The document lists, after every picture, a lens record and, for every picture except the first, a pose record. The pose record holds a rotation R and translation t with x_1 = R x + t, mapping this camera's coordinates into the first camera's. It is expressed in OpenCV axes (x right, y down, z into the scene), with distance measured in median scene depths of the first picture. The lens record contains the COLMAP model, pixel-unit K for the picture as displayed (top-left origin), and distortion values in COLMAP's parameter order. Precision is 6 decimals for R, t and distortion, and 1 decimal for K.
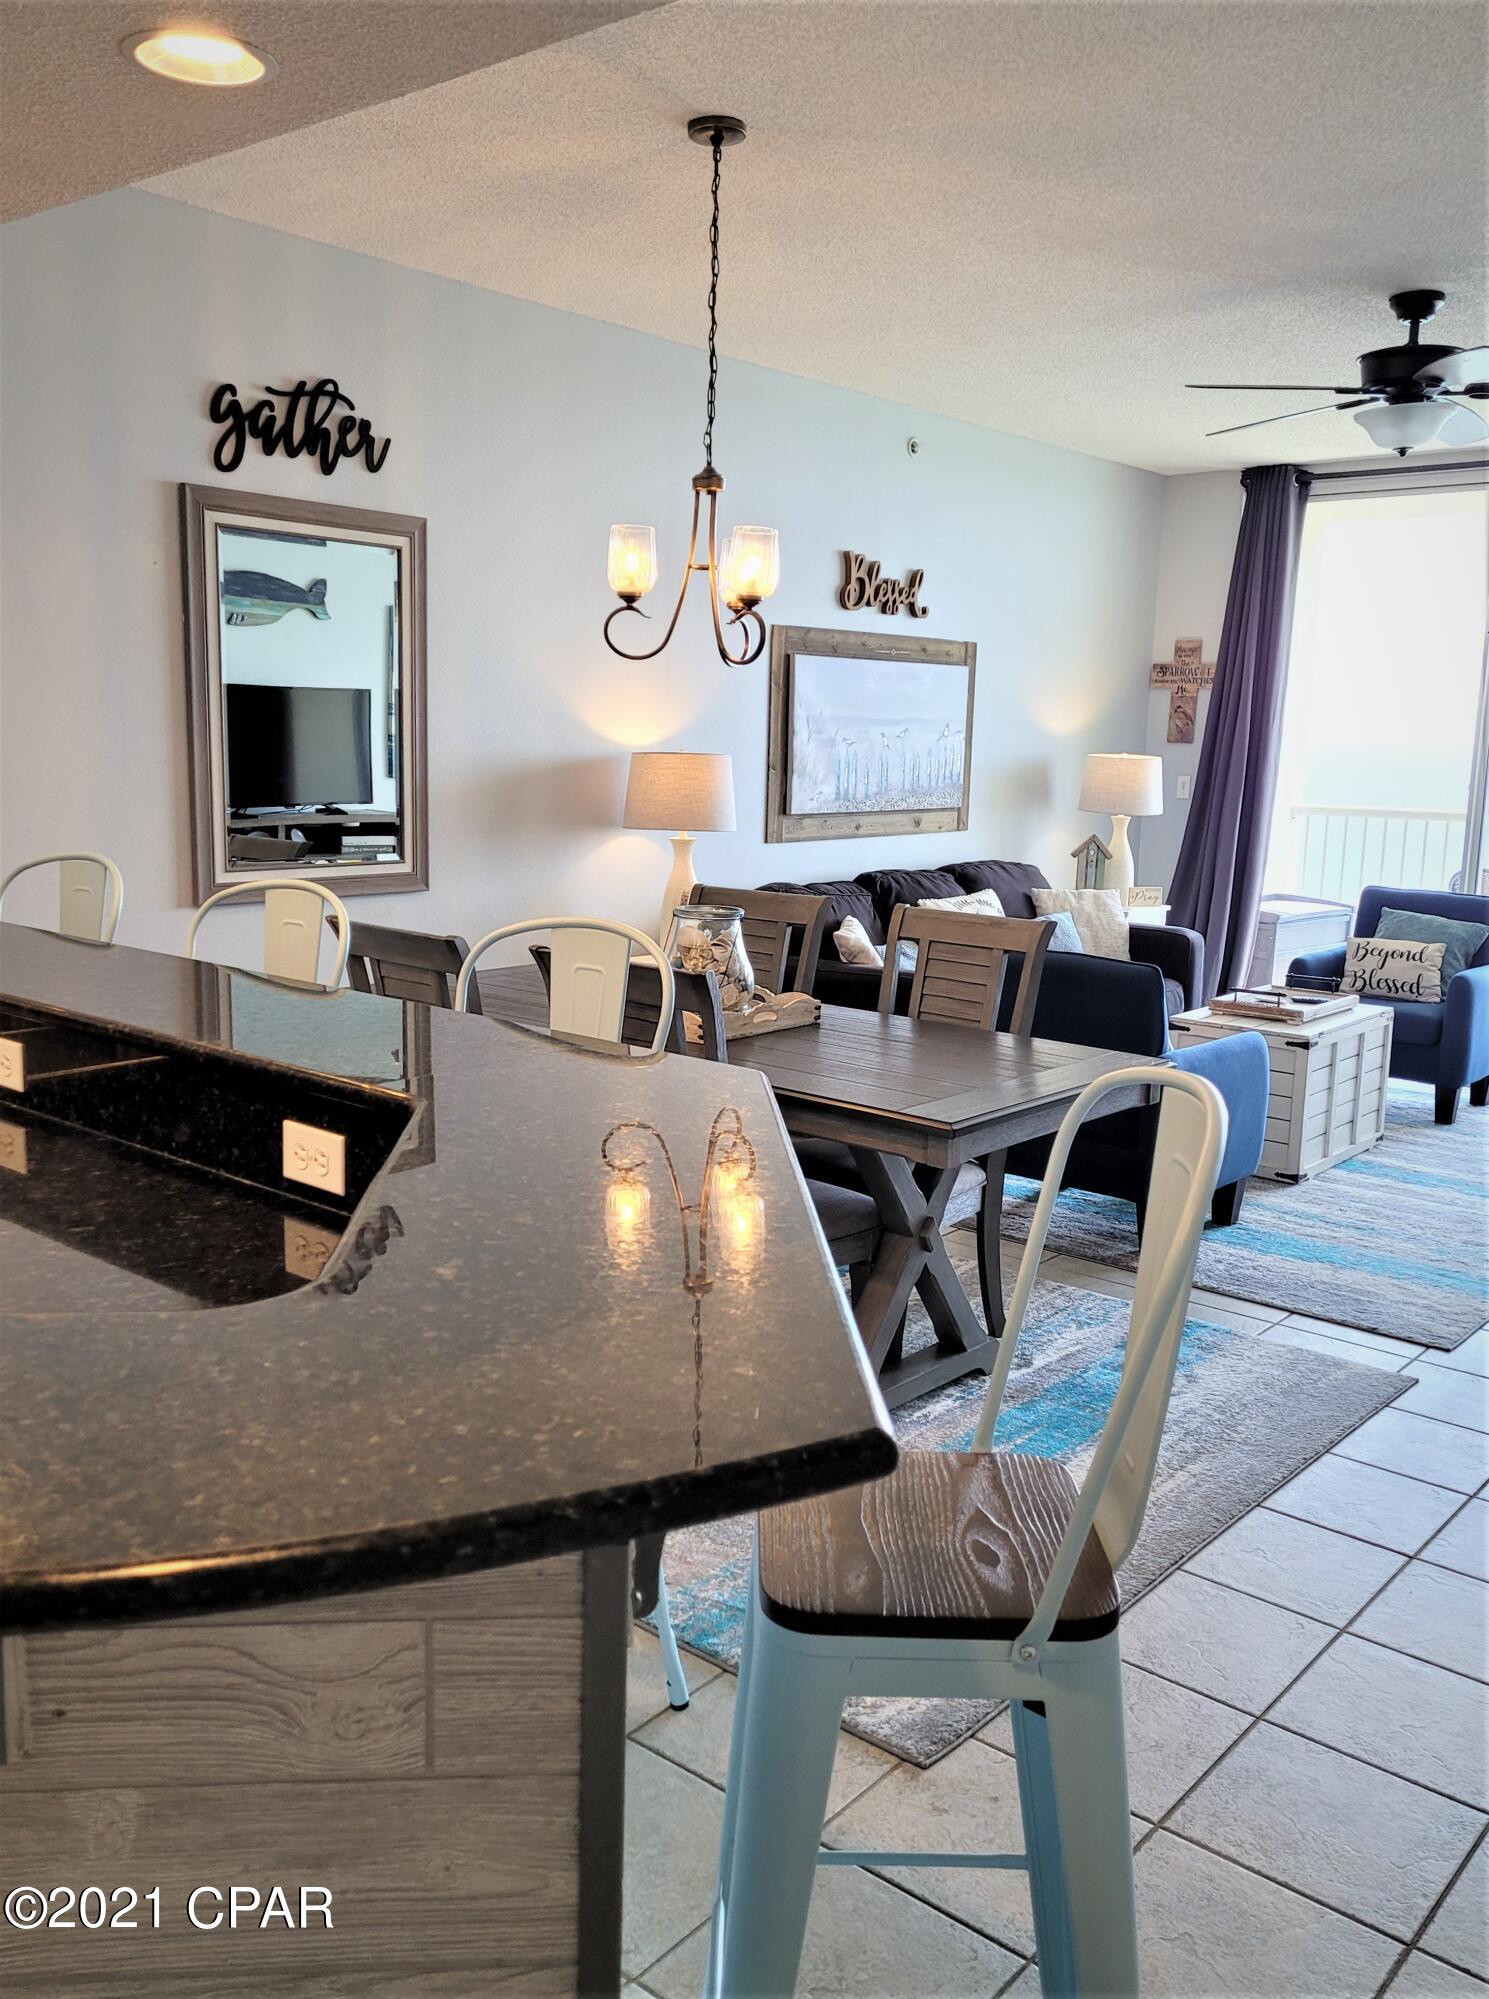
lens RADIAL K [[1649.4, 0, 744.5], [0, 1649.4, 999.5], [0, 0, 1]] dist [0.061053, -0.056458]
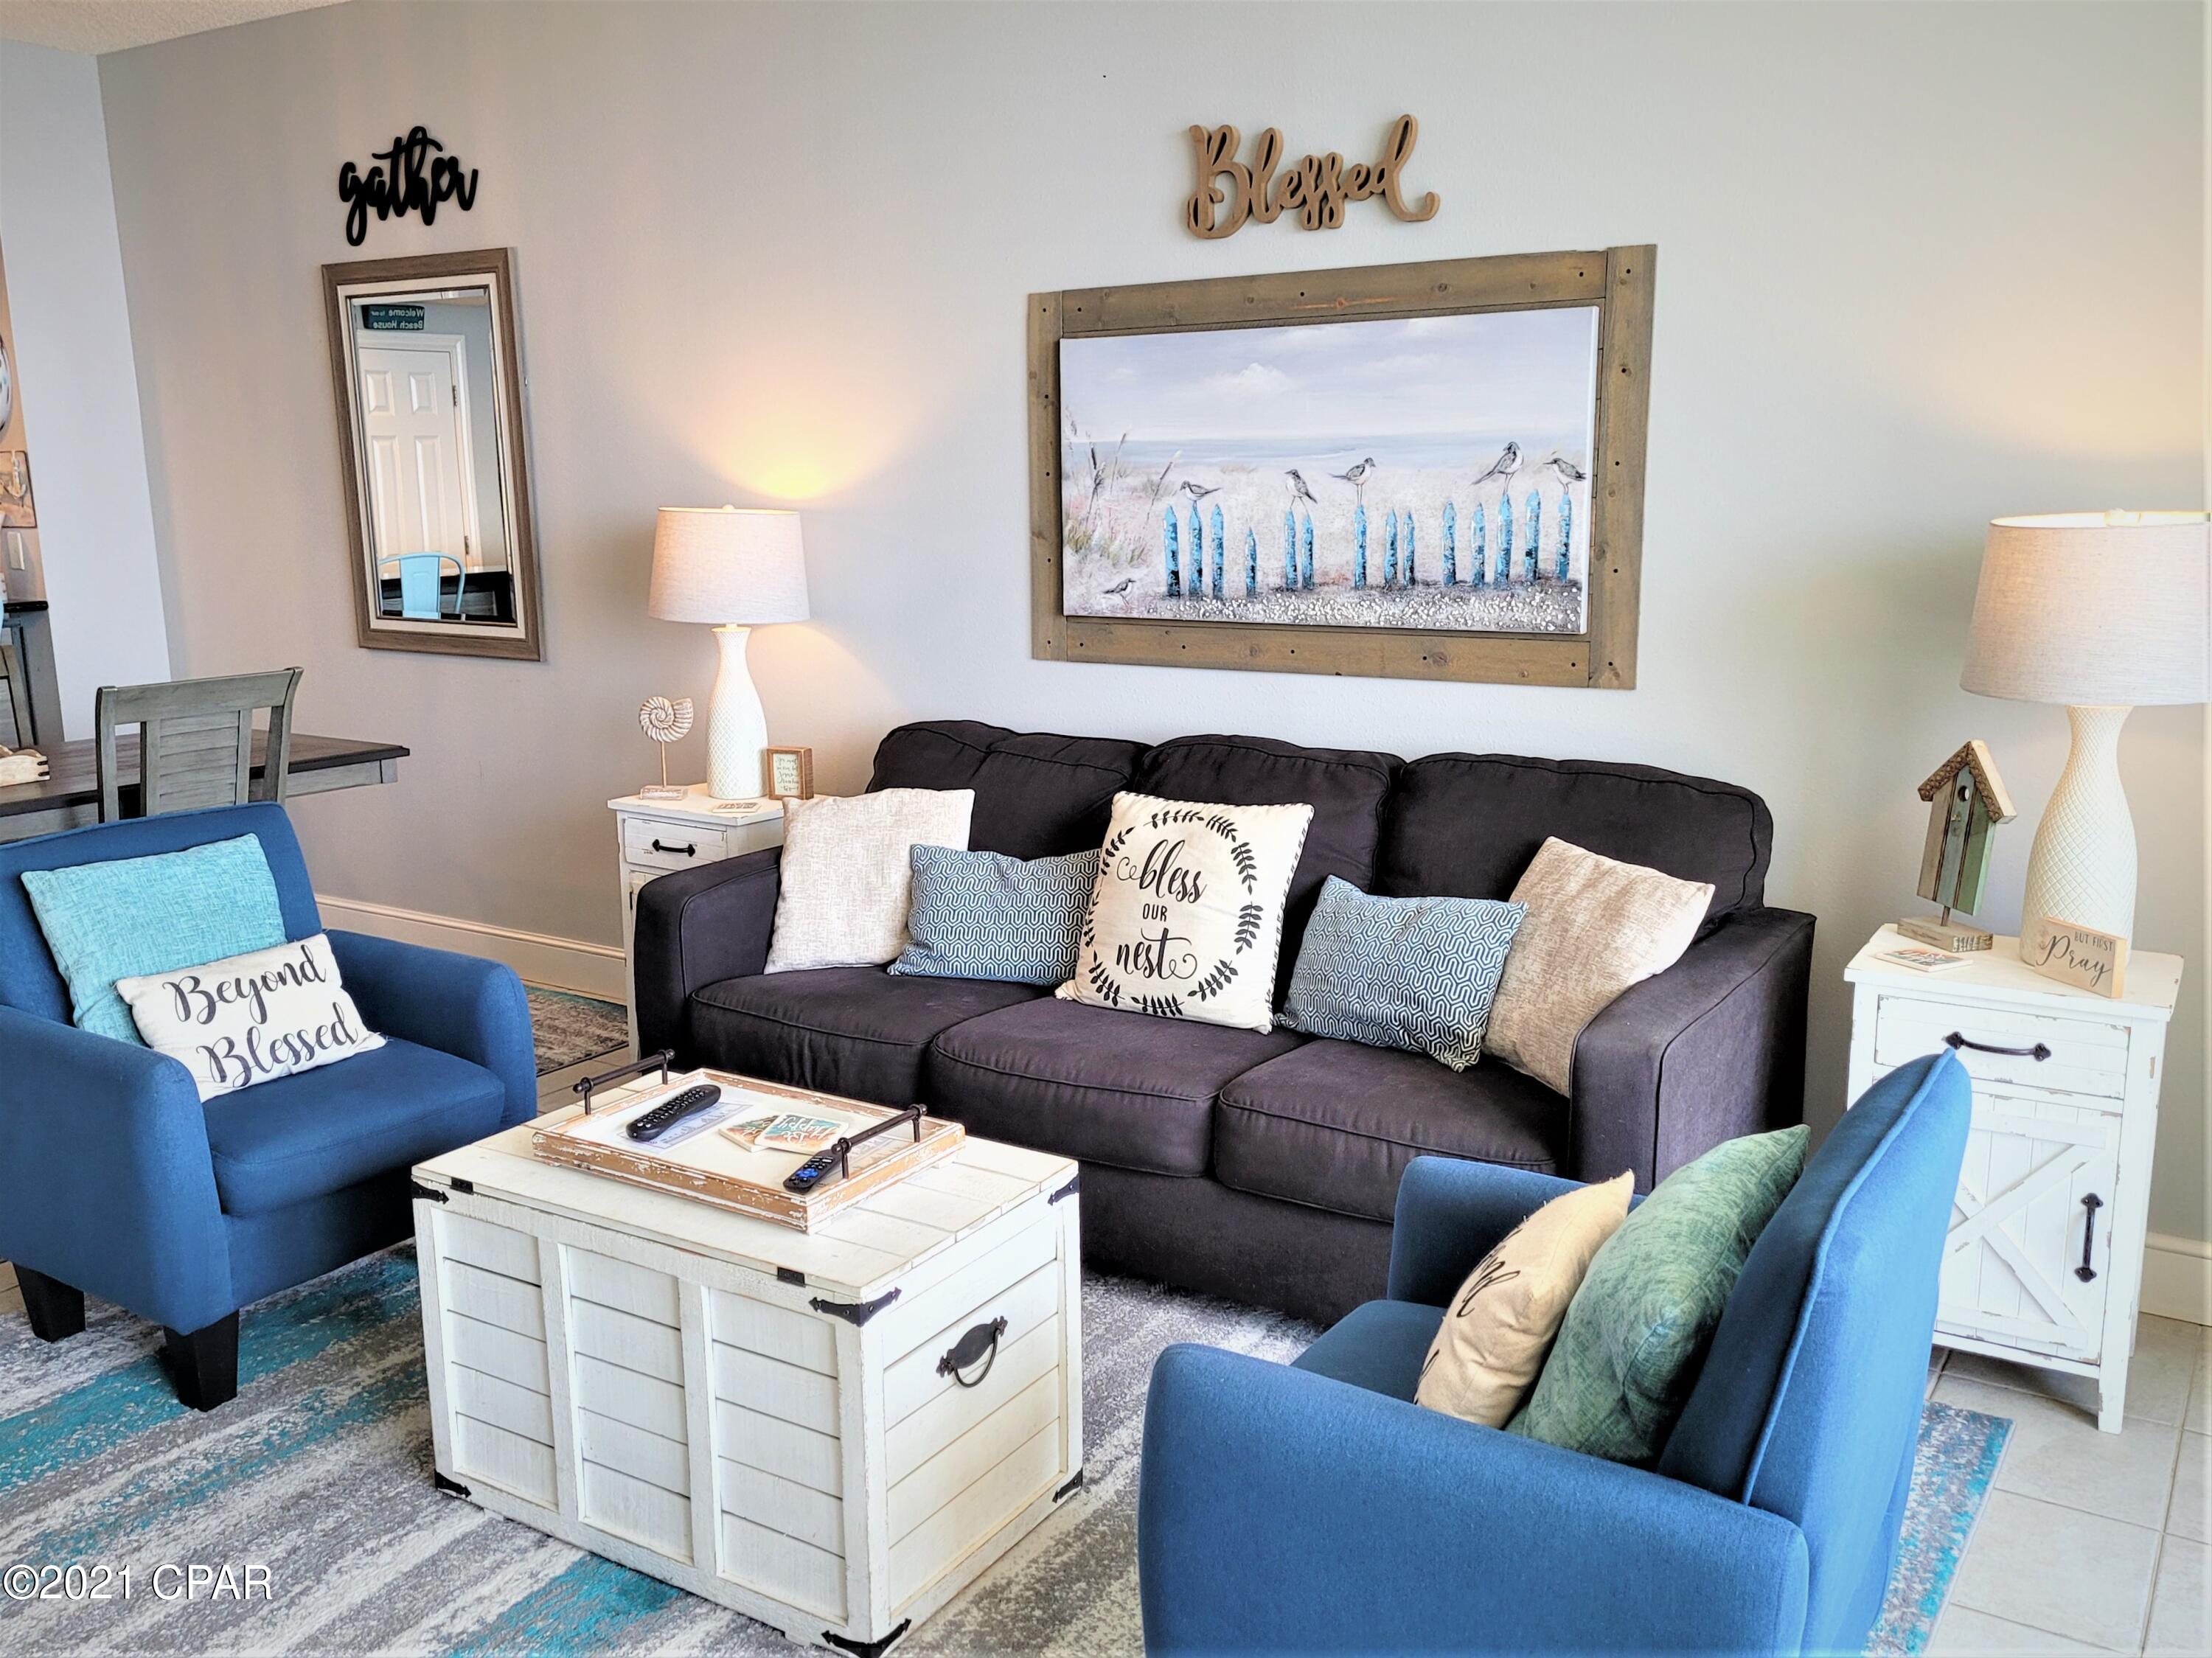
lens RADIAL K [[1894.2, 0, 1109.2], [0, 1894.2, 836.0], [0, 0, 1]] dist [0.057298, -0.055351]
pose [[0.128231, 0.168403, -0.977342, 0.926897], [-0.146096, 0.977934, 0.149337, -0.181720], [0.980924, 0.123637, 0.150005, 1.215961]]
